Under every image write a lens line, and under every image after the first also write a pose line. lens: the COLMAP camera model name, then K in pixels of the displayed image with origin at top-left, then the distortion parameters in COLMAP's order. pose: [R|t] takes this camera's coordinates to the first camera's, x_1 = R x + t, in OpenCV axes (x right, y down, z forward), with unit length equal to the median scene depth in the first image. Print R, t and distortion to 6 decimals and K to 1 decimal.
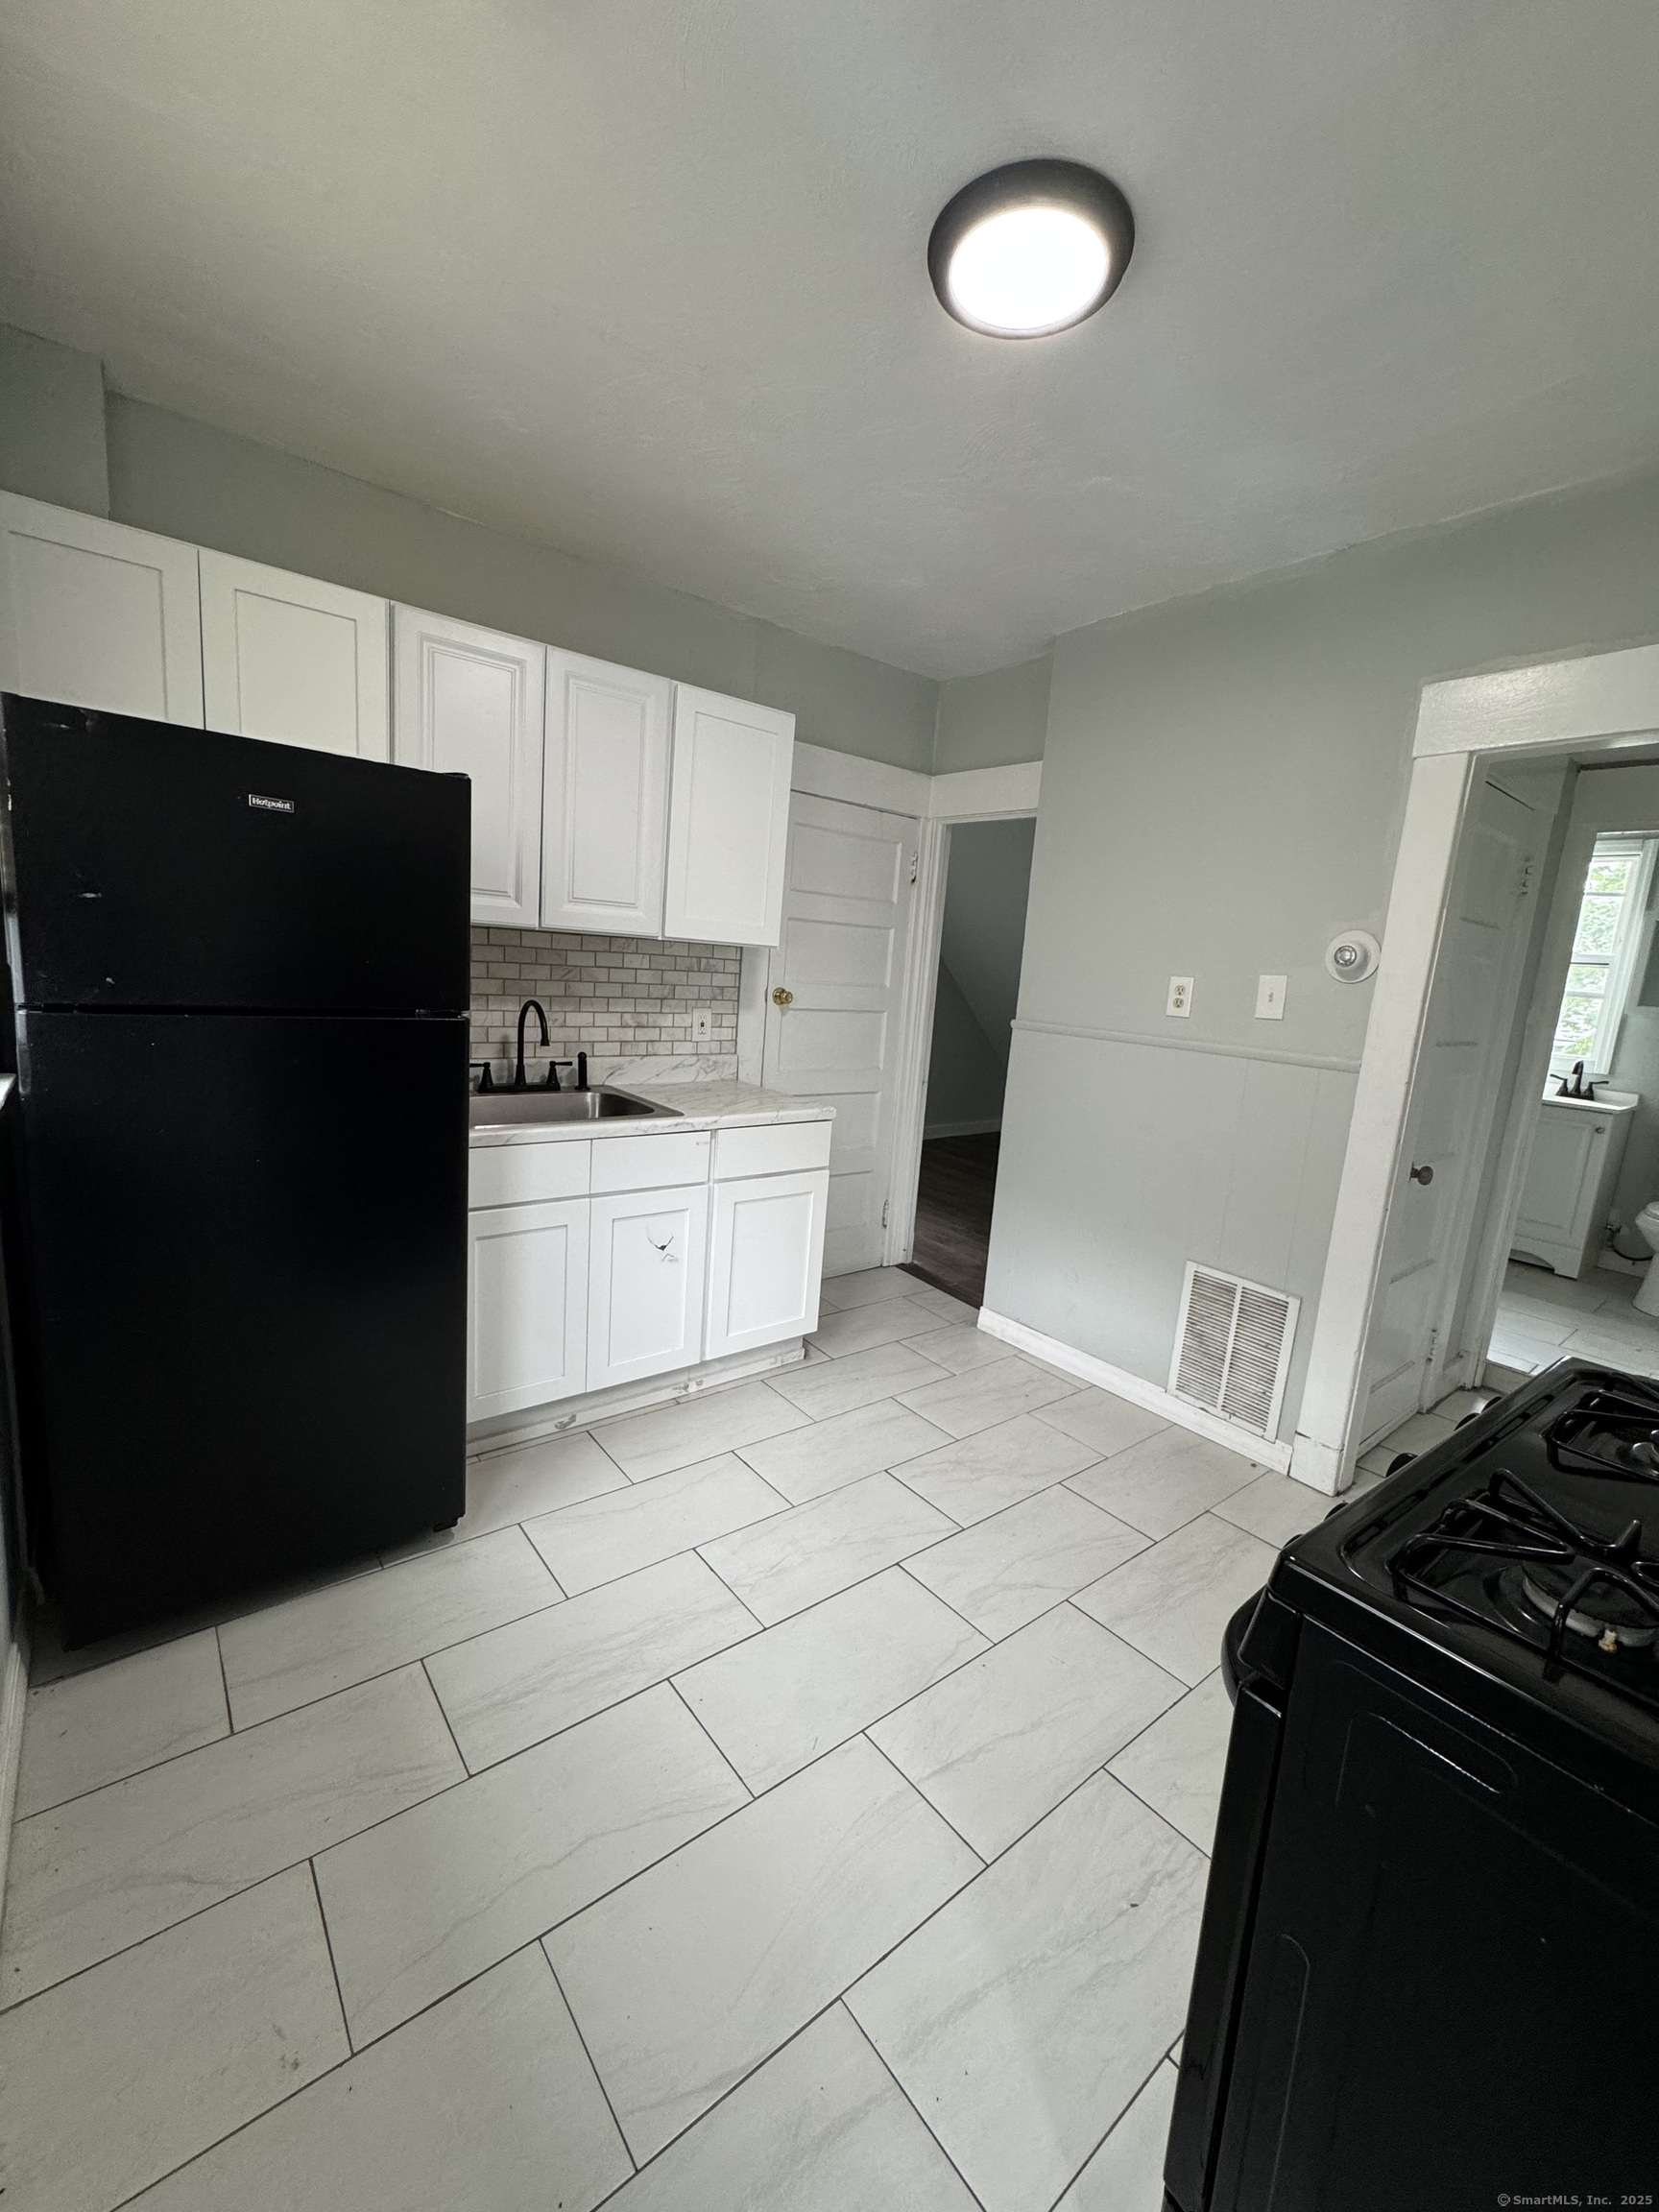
lens RADIAL K [[891.3, 0, 851.4], [0, 891.3, 1109.7], [0, 0, 1]] dist [-0.001578, -0.000332]
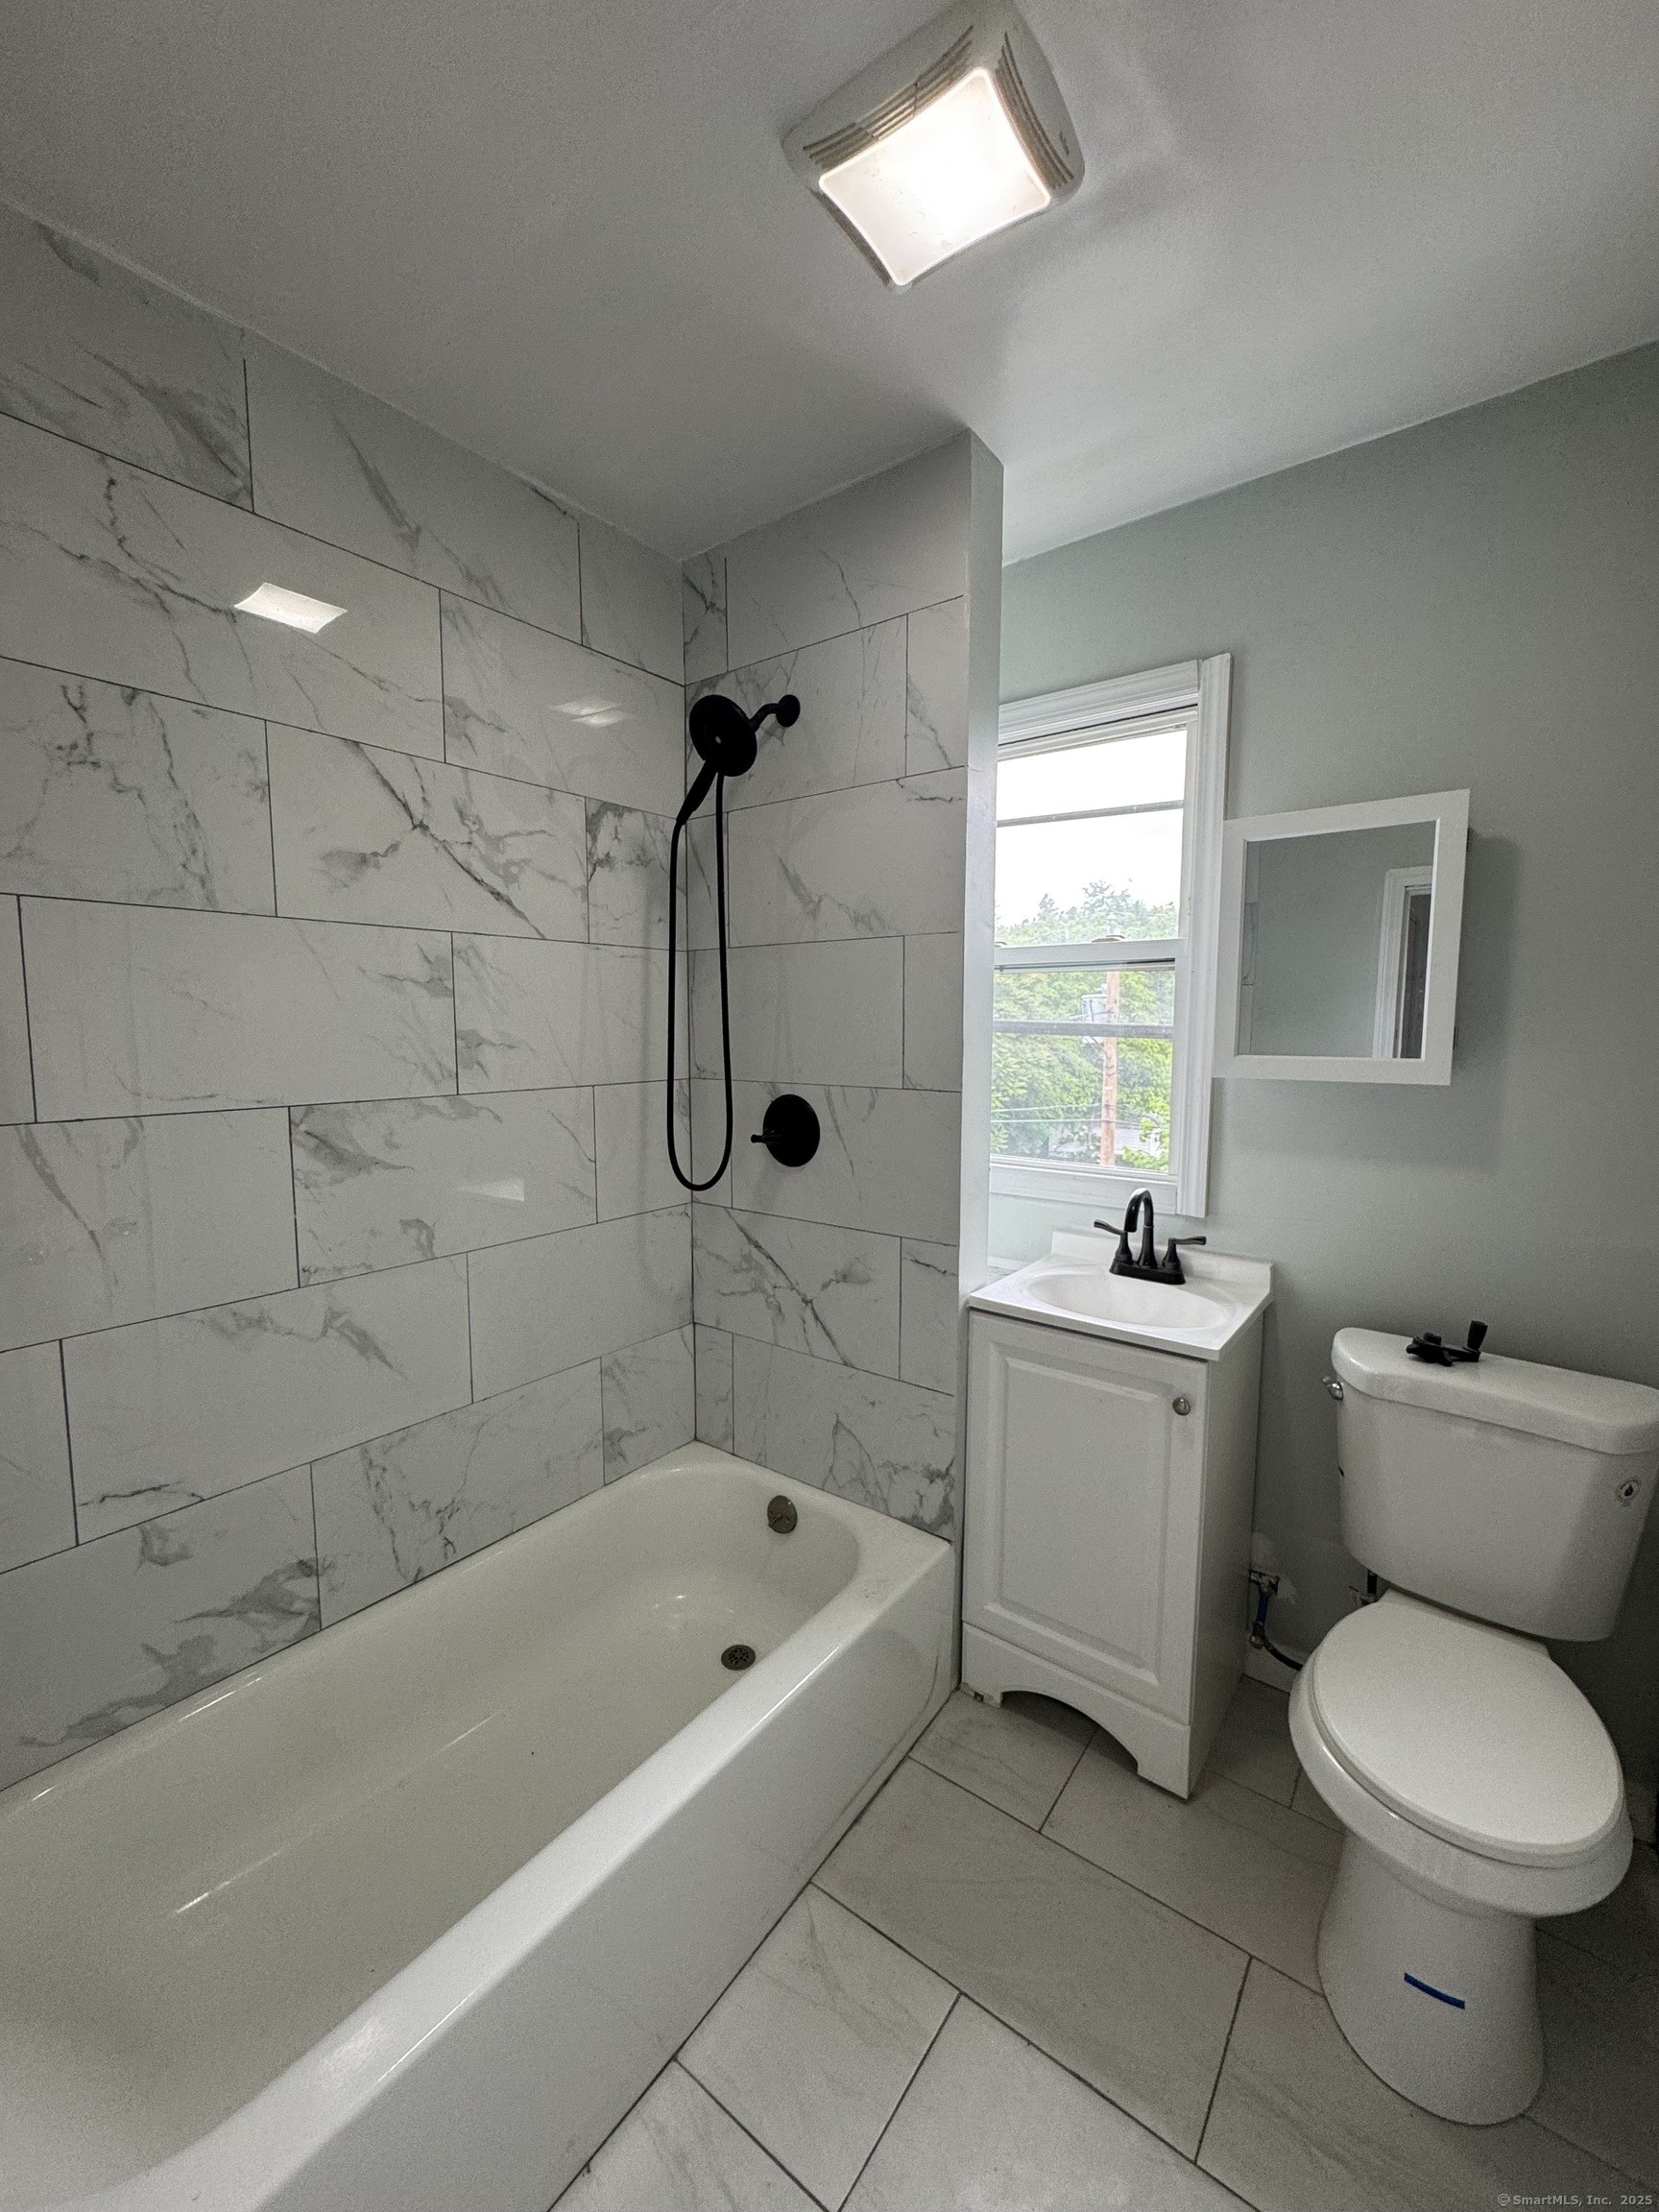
lens RADIAL K [[891.3, 0, 815.7], [0, 891.3, 1102.9], [0, 0, 1]] dist [-0.001578, -0.000332]
pose [[0.975771, -0.092044, 0.198491, 0.588766], [0.104468, 0.993113, -0.053034, -0.090705], [-0.192242, 0.072485, 0.978667, 0.614913]]
